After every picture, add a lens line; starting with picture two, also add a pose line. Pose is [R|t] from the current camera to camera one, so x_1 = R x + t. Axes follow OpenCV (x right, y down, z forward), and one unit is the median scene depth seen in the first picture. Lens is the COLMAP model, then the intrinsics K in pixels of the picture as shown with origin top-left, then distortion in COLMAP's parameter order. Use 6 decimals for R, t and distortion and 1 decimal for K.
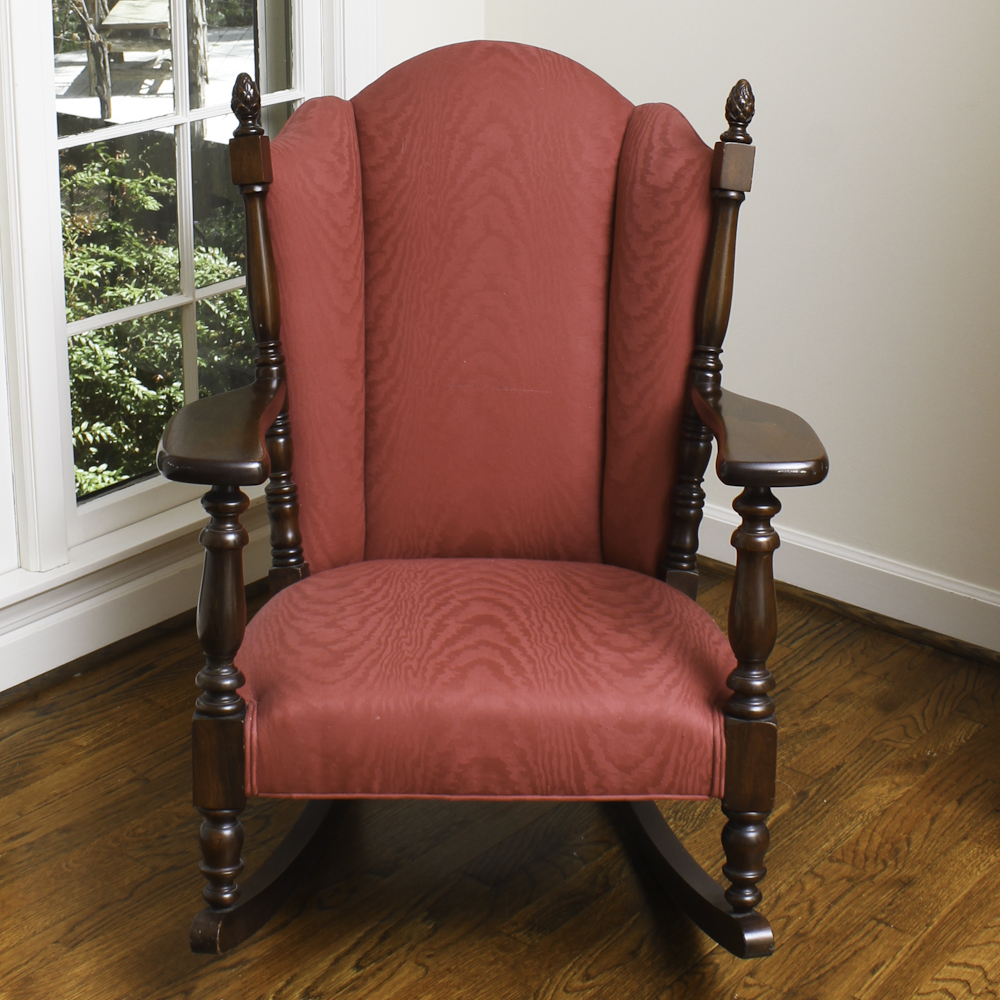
lens RADIAL K [[2494.2, 0, 500.0], [0, 2494.2, 500.0], [0, 0, 1]] dist [-0.152809, 0.235210]
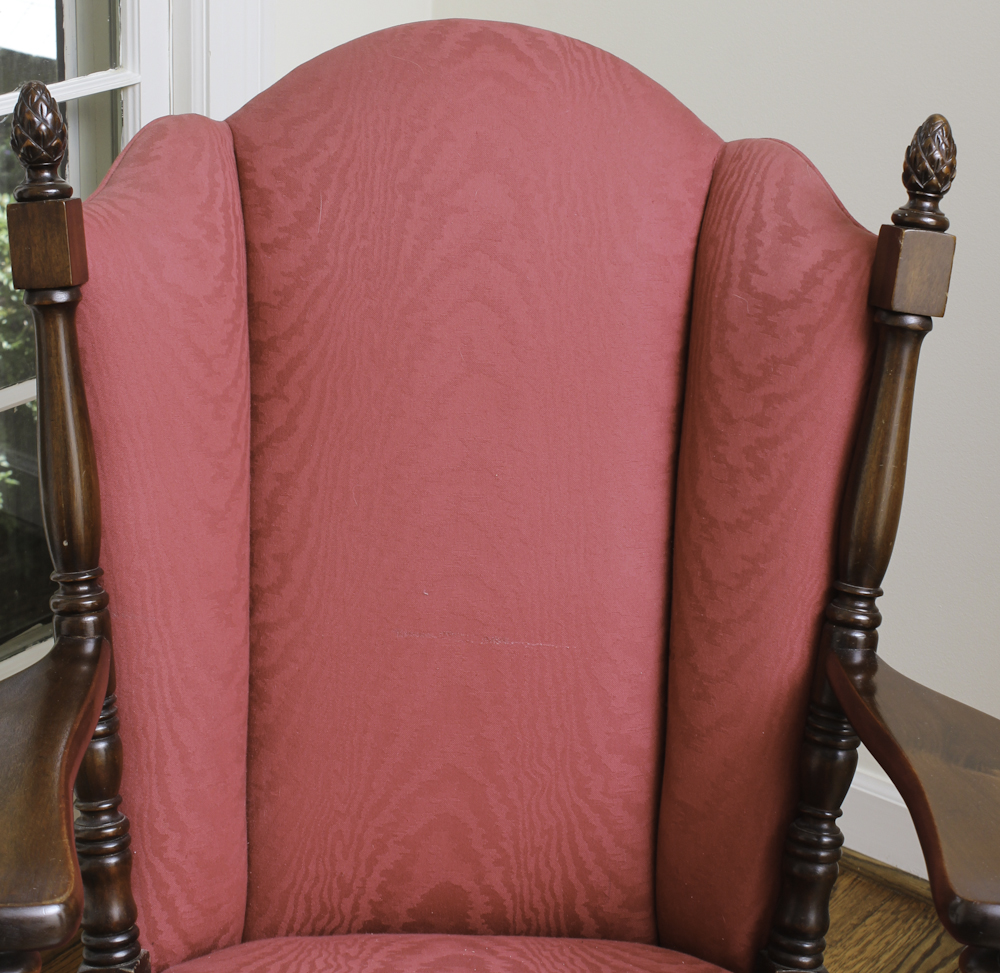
lens RADIAL K [[2631.6, 0, 500.0], [0, 2631.6, 486.5], [0, 0, 1]] dist [-0.025411, 0.509083]
pose [[0.997642, 0.012448, 0.067499, -0.038888], [-0.016407, 0.998157, 0.058416, -0.117819], [-0.066648, -0.059386, 0.996008, 0.407253]]
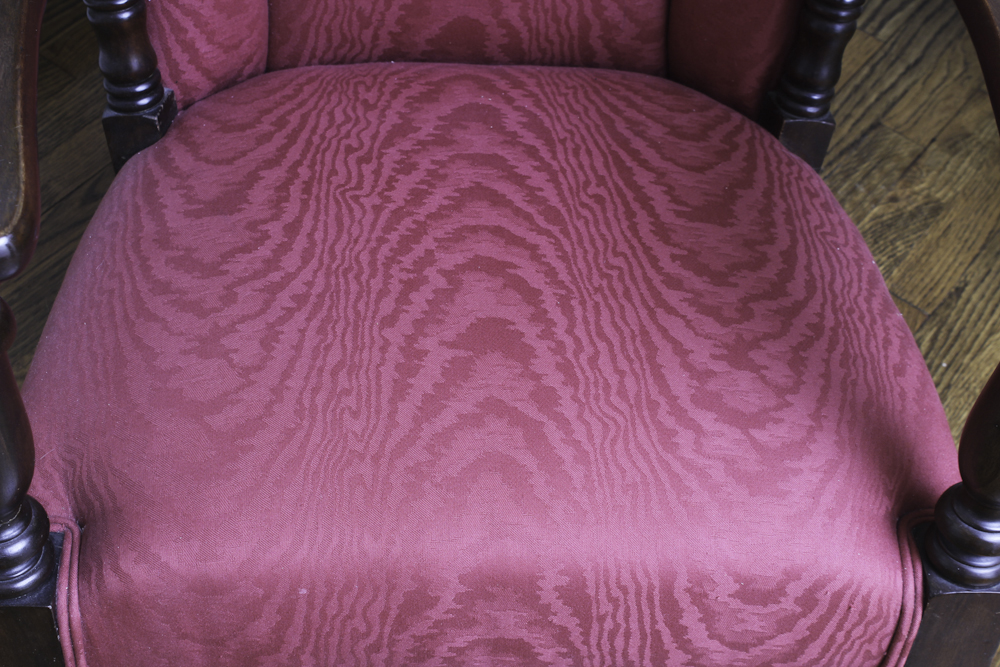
lens RADIAL K [[1583.7, 0, 496.6], [0, 1583.7, 309.1], [0, 0, 1]] dist [-0.043870, 0.103131]
pose [[0.997698, -0.005914, 0.067559, -0.026698], [-0.032547, 0.832217, 0.553494, -0.139944], [-0.059497, -0.554418, 0.830109, 0.666914]]
